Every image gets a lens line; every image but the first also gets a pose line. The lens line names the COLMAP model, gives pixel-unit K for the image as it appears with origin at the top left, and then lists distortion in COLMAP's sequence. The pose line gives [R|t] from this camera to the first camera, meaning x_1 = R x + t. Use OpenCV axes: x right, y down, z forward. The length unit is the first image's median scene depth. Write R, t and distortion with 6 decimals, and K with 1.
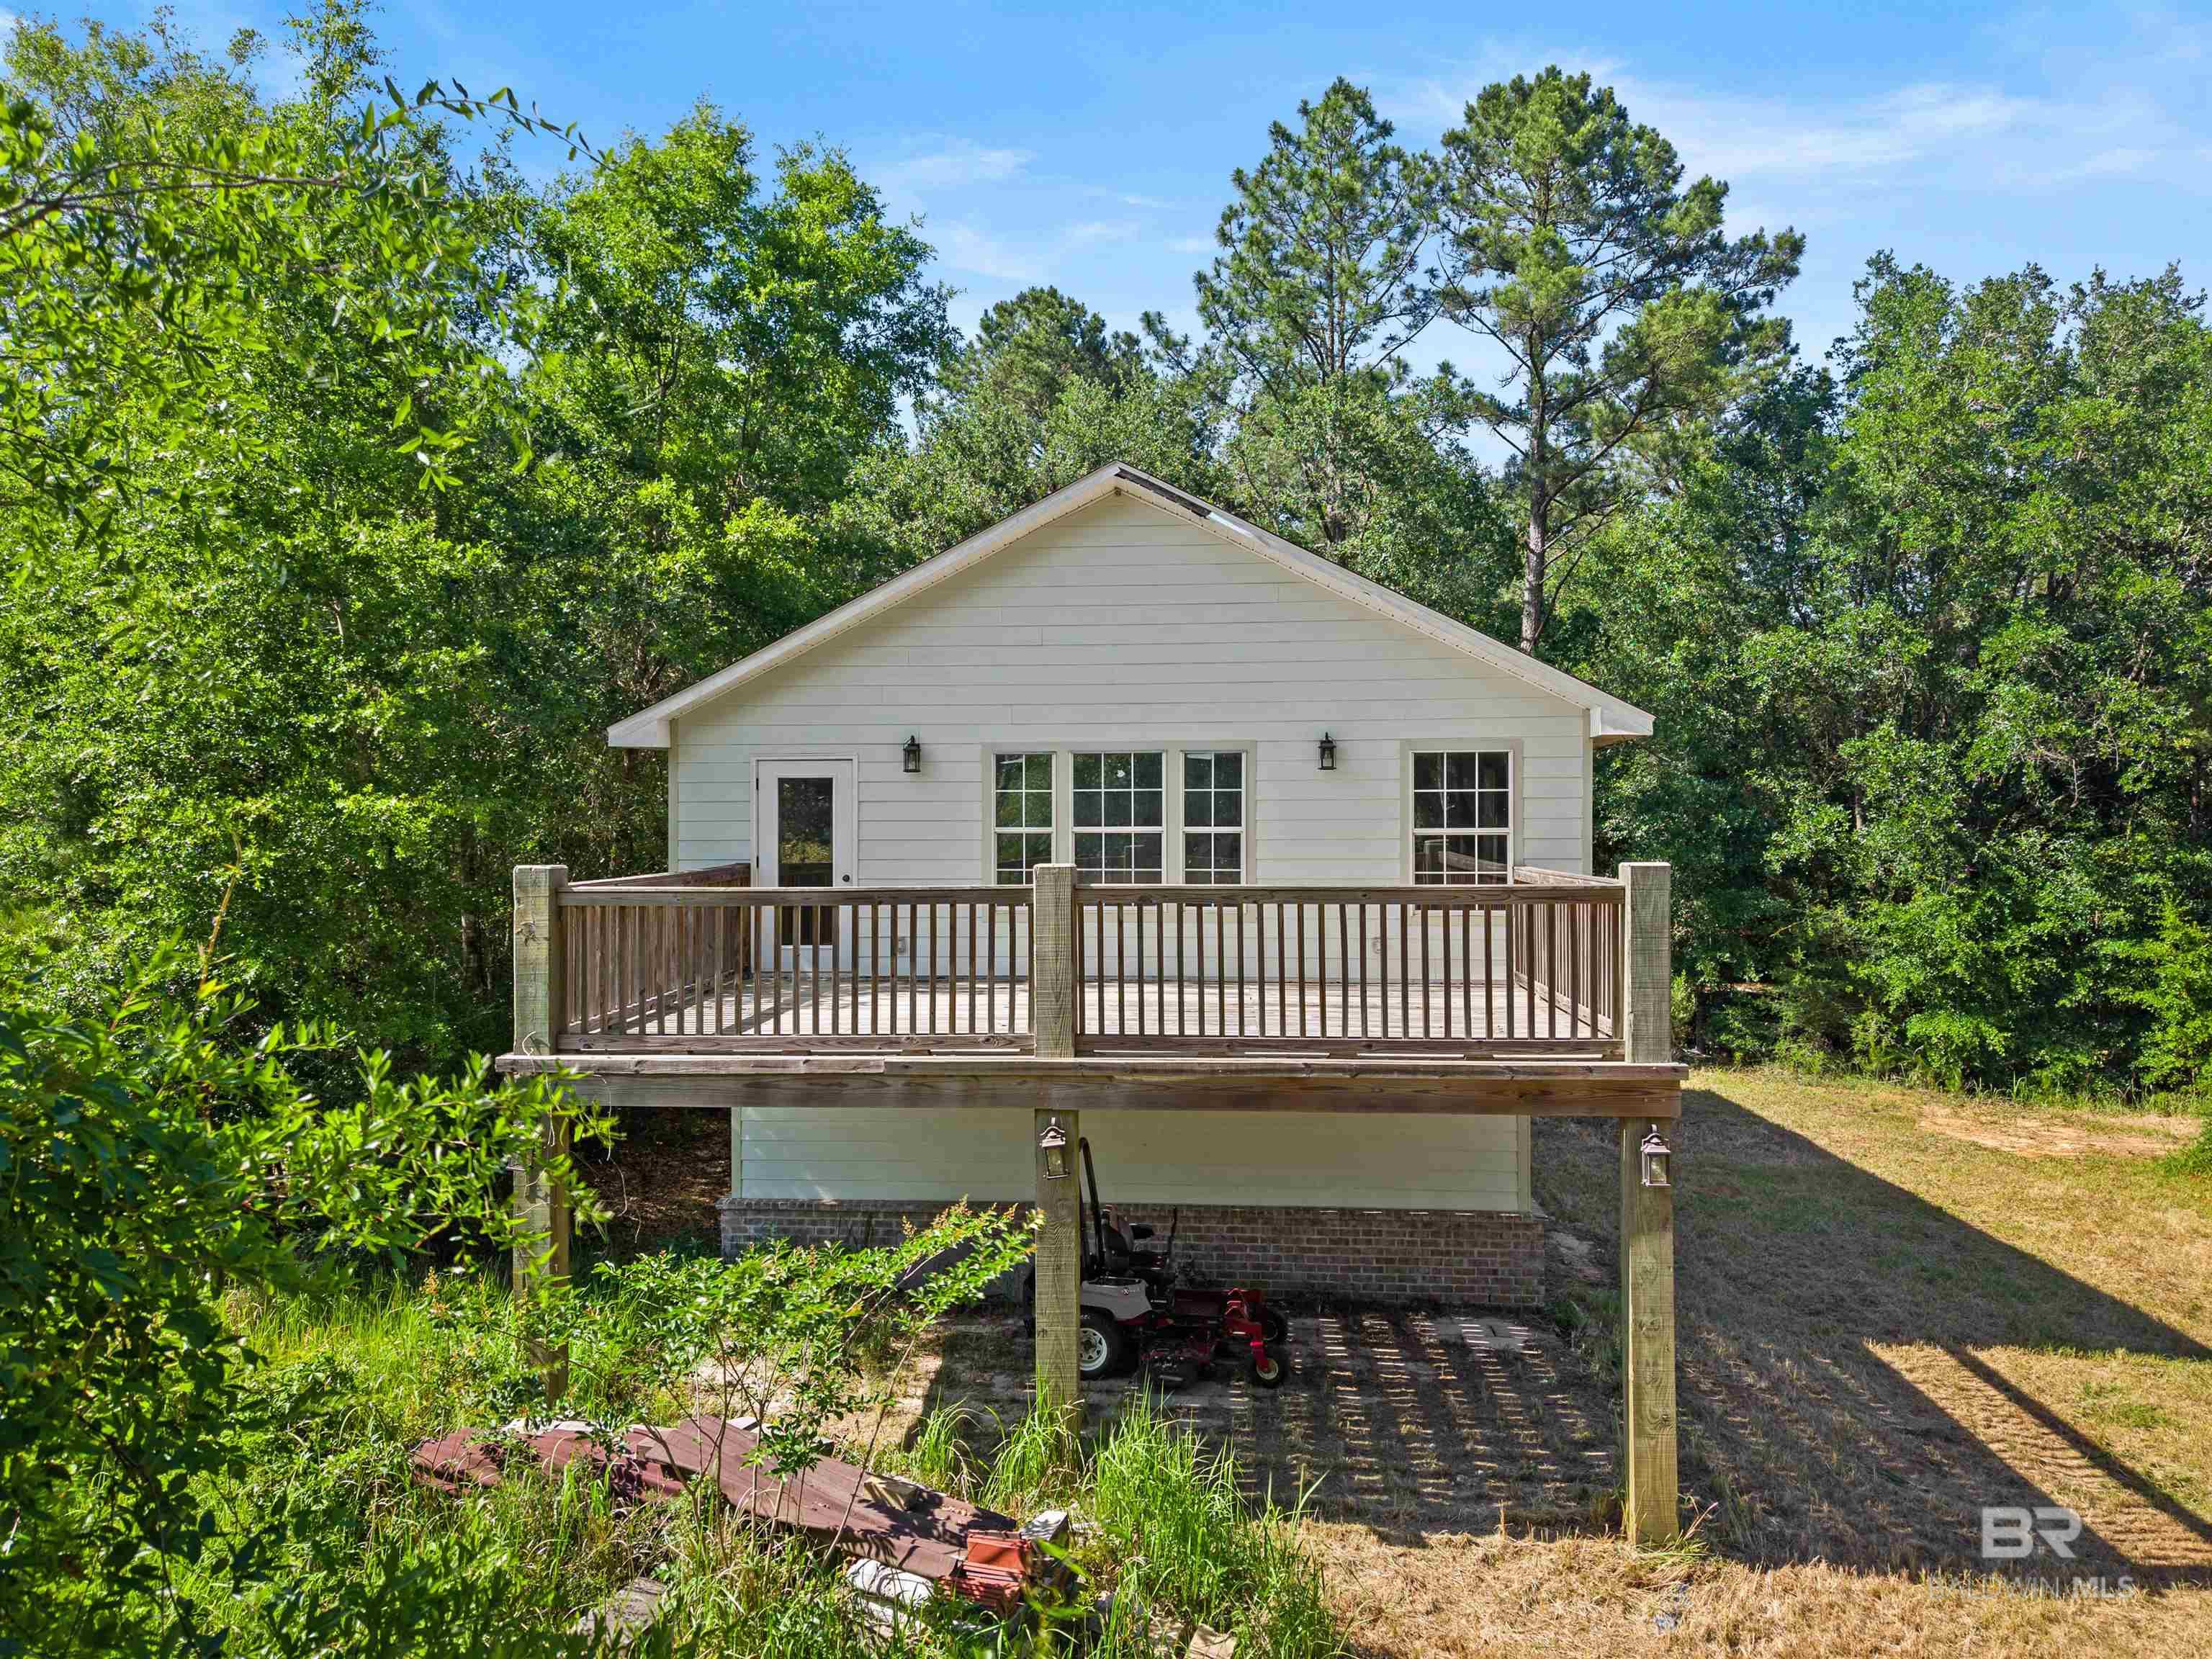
lens RADIAL K [[1480.7, 0, 1092.8], [0, 1480.7, 830.9], [0, 0, 1]] dist [0.027555, -0.028912]
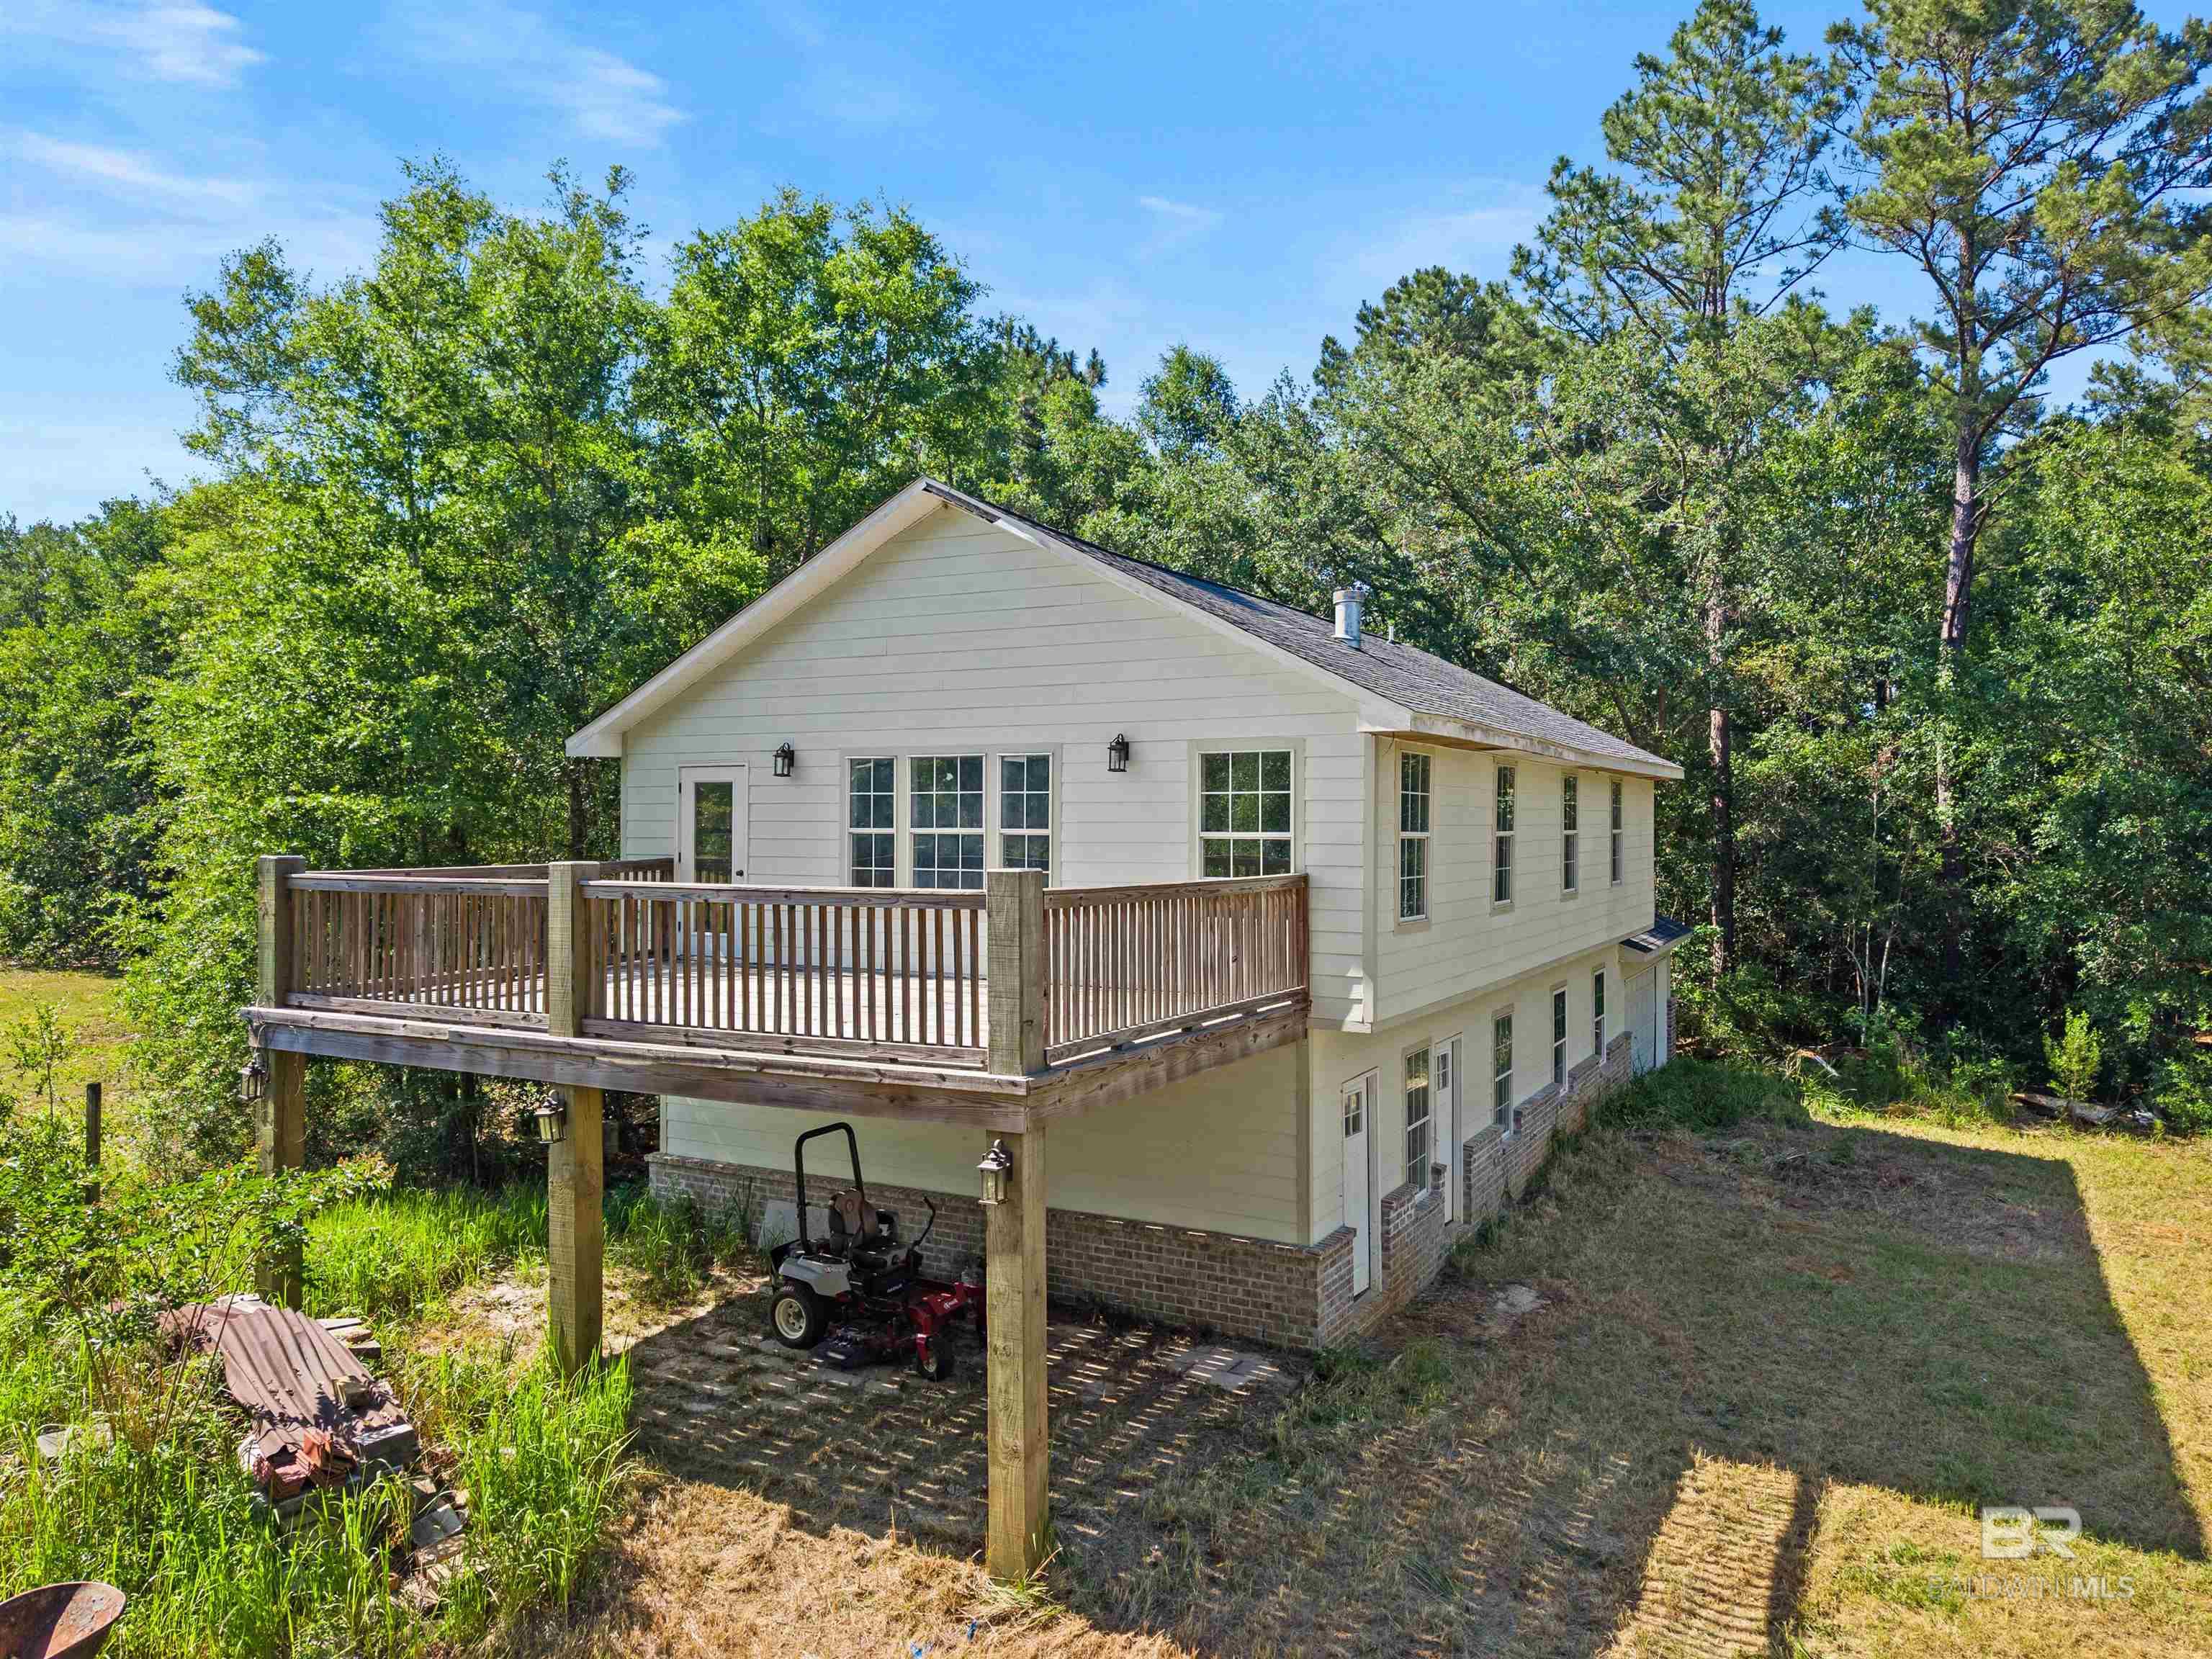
lens RADIAL K [[1480.7, 0, 1092.8], [0, 1480.7, 830.9], [0, 0, 1]] dist [0.027555, -0.028912]
pose [[0.914500, 0.007997, -0.404507, 0.530350], [-0.007588, 0.999968, 0.002616, -0.004439], [0.404515, 0.000677, 0.914531, 0.094855]]
